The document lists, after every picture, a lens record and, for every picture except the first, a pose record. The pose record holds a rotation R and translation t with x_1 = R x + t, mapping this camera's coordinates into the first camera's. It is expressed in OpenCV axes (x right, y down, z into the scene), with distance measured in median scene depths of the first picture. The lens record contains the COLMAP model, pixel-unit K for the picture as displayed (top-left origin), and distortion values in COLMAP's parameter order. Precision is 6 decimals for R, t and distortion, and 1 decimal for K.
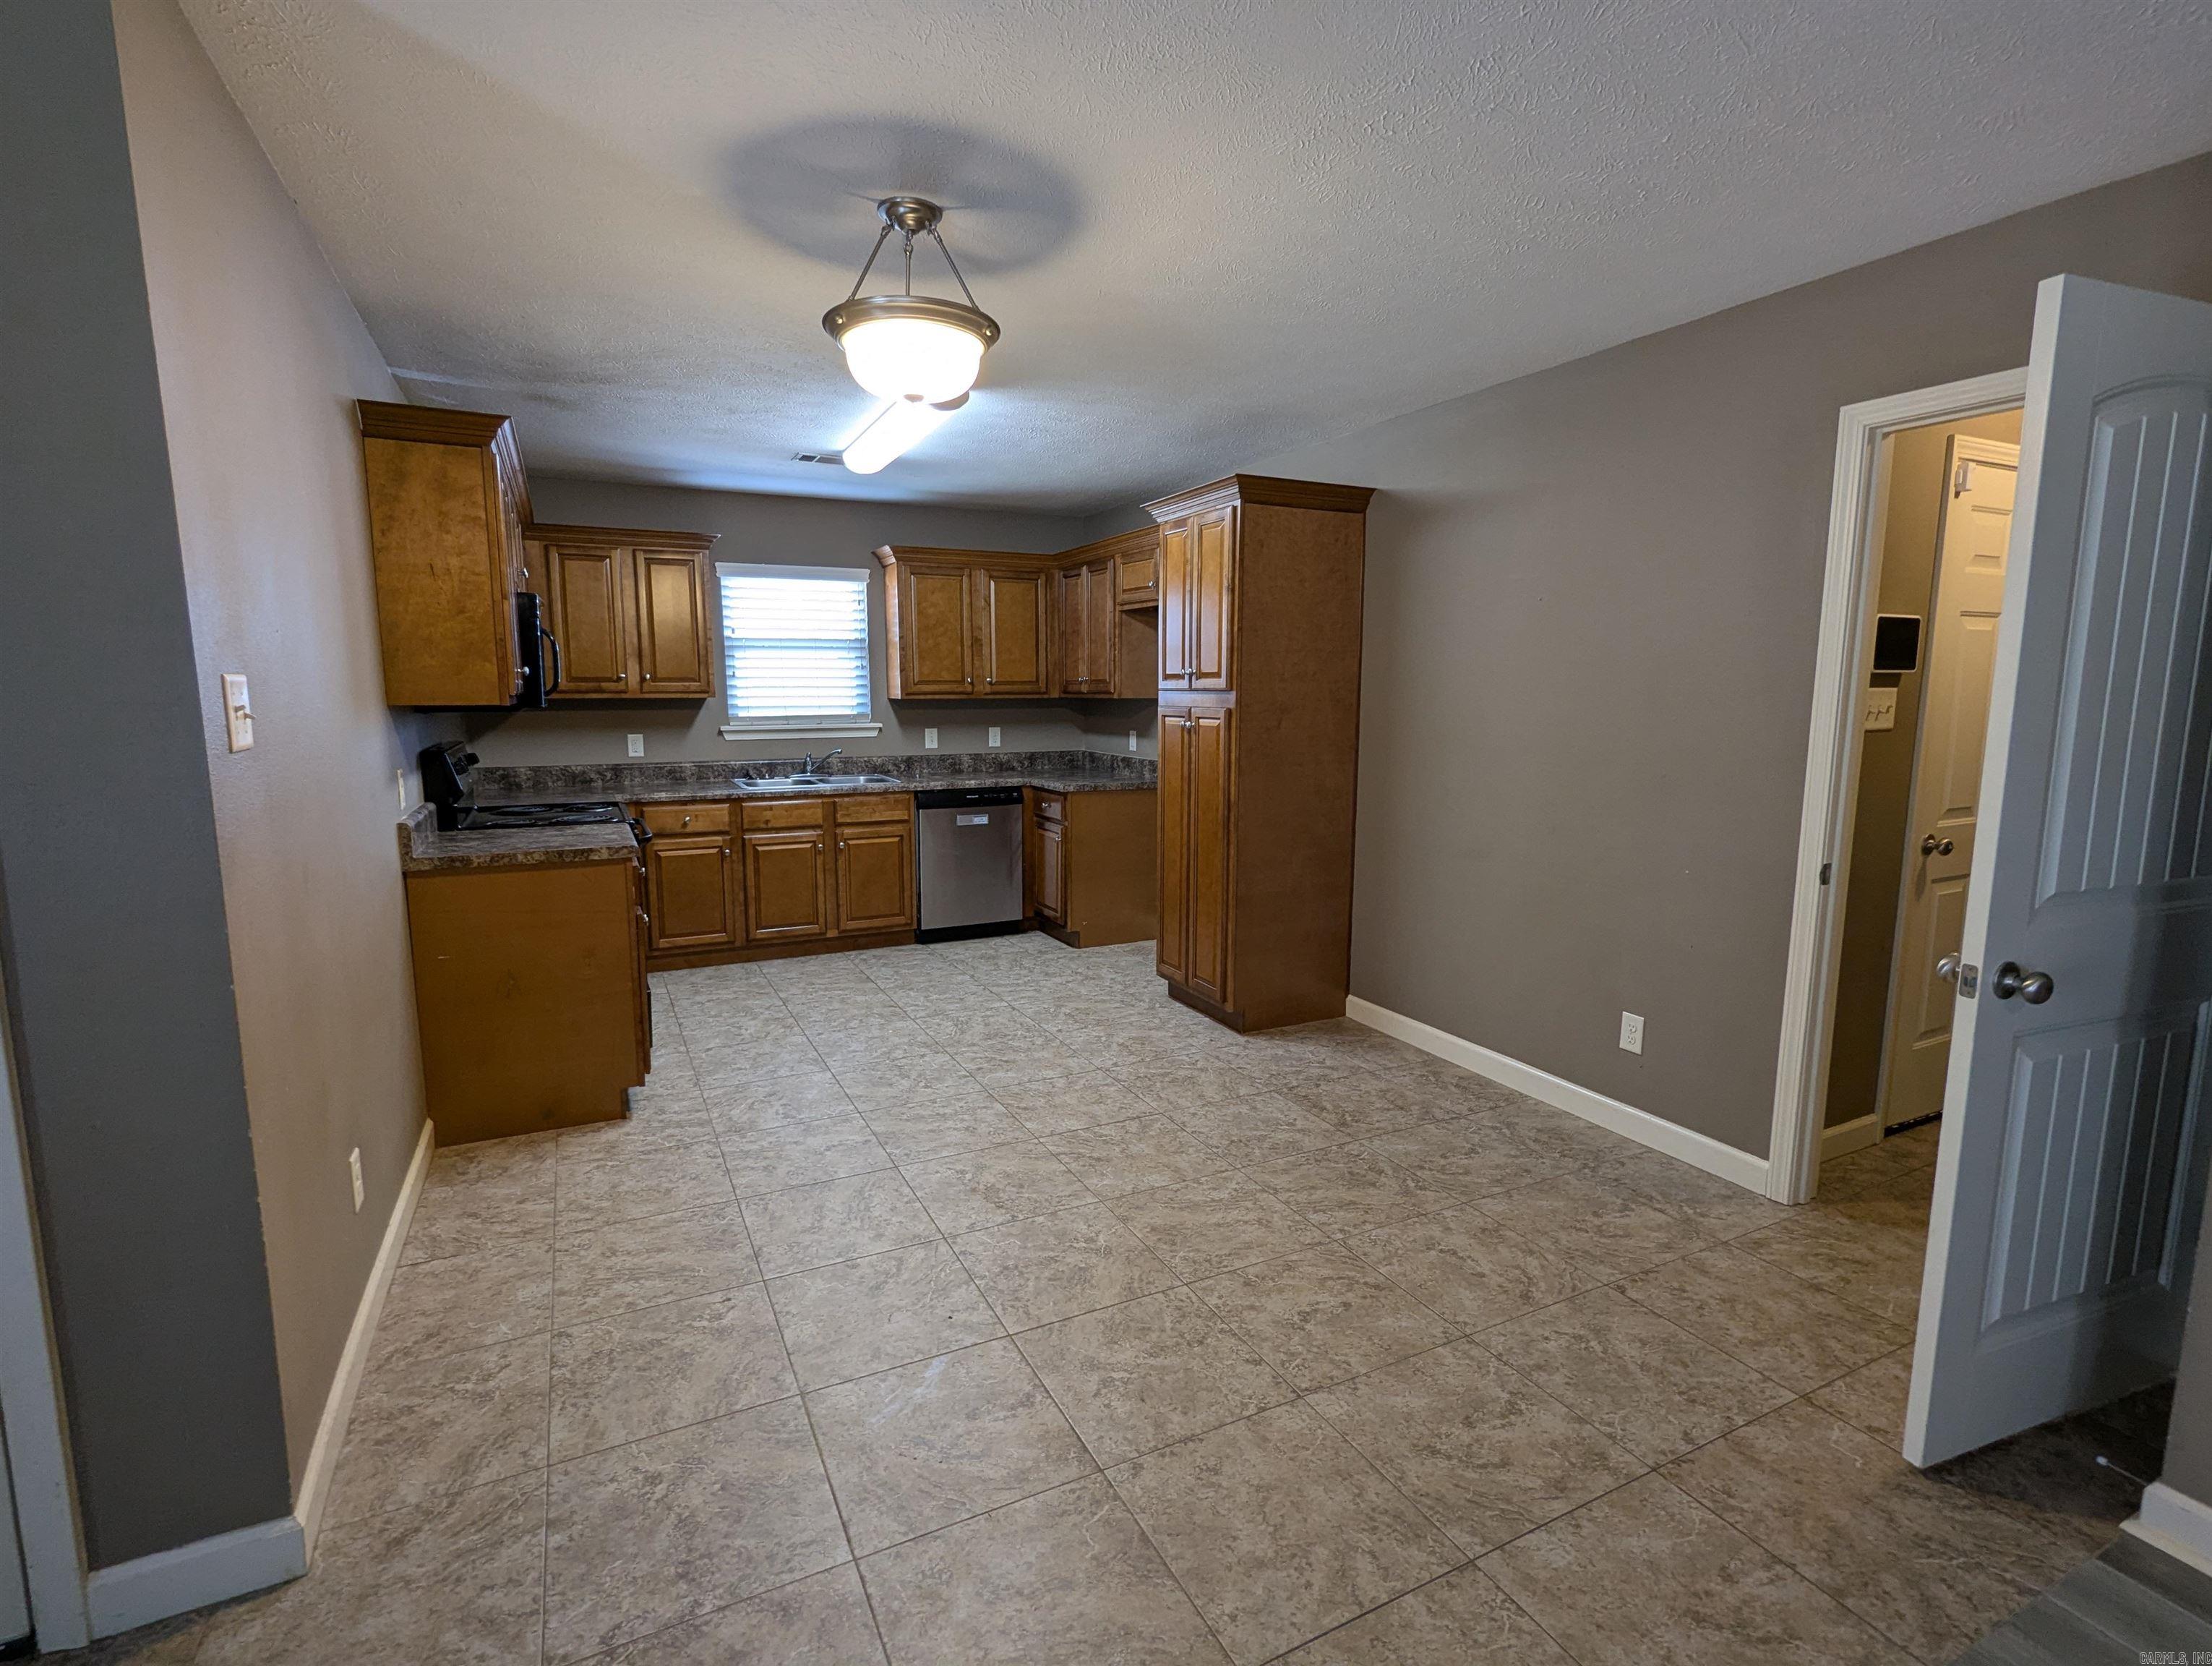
lens RADIAL K [[1055.7, 0, 1106.4], [0, 1055.7, 829.5], [0, 0, 1]] dist [0.000420, 0.000896]
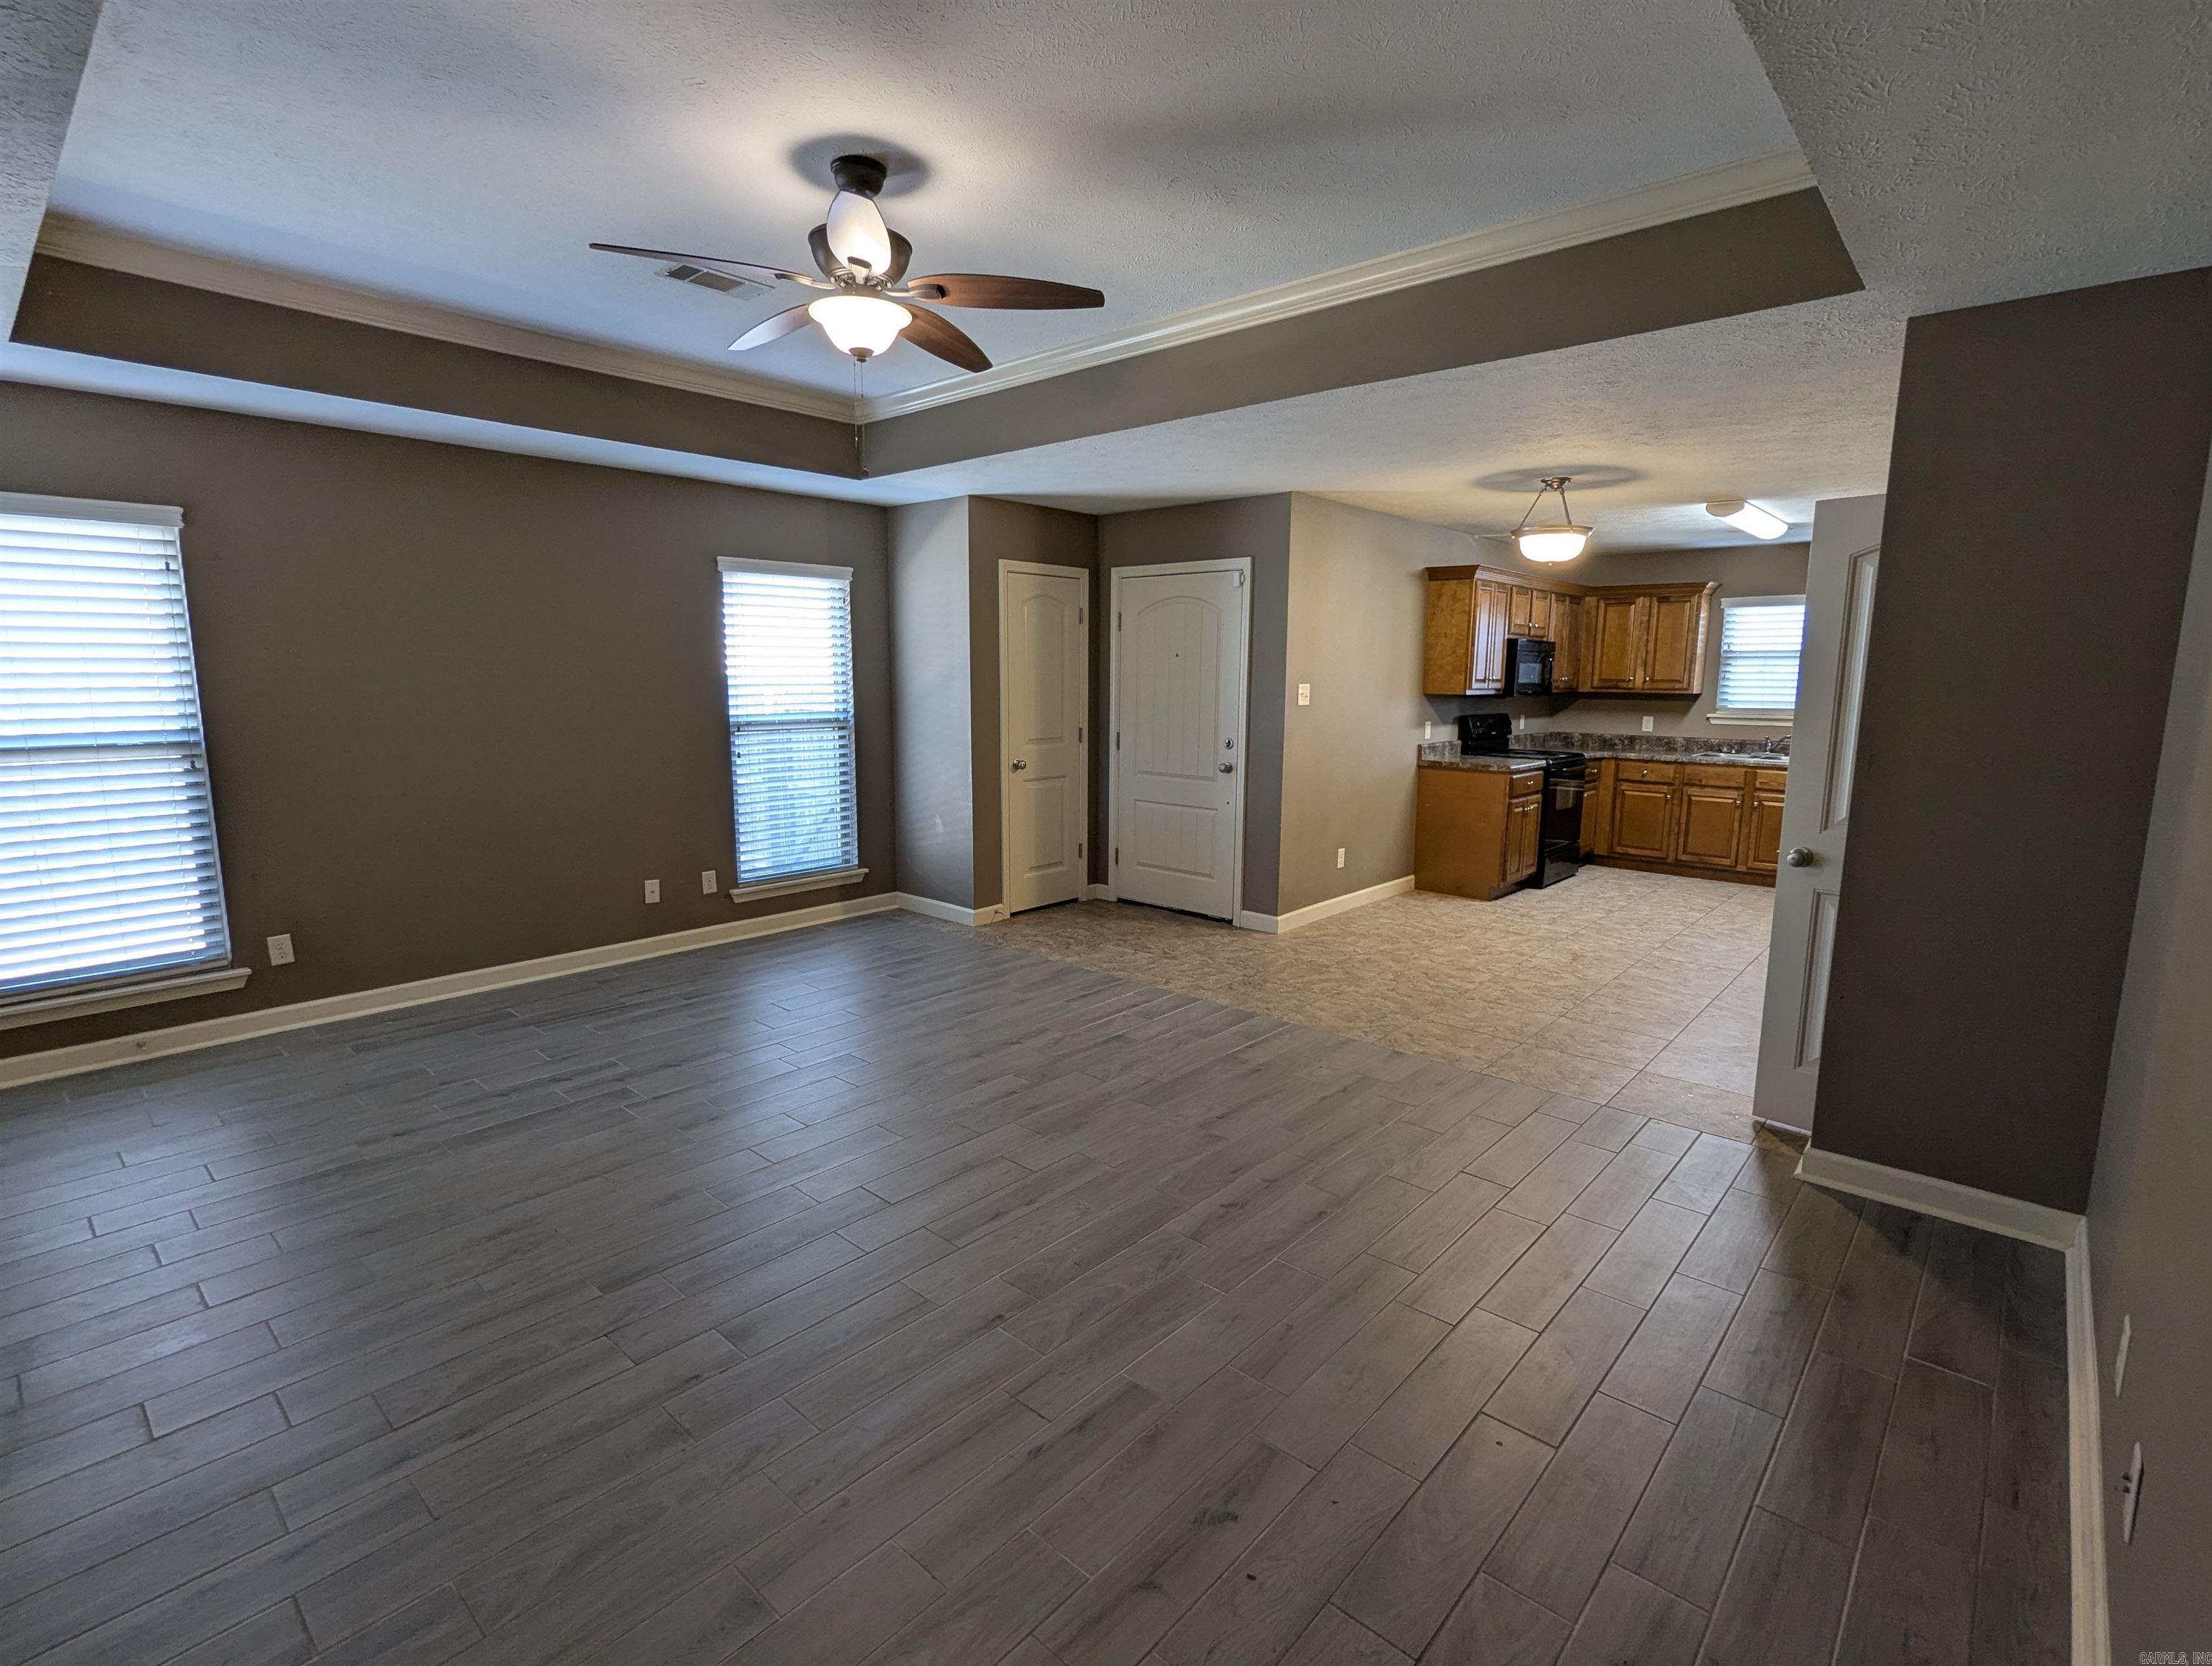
lens RADIAL K [[1055.7, 0, 1100.3], [0, 1055.7, 830.6], [0, 0, 1]] dist [0.000420, 0.000896]
pose [[0.364431, 0.142377, -0.920282, 0.741469], [-0.132138, 0.986150, 0.100241, 0.025068], [0.921808, 0.085074, 0.378197, -0.307294]]
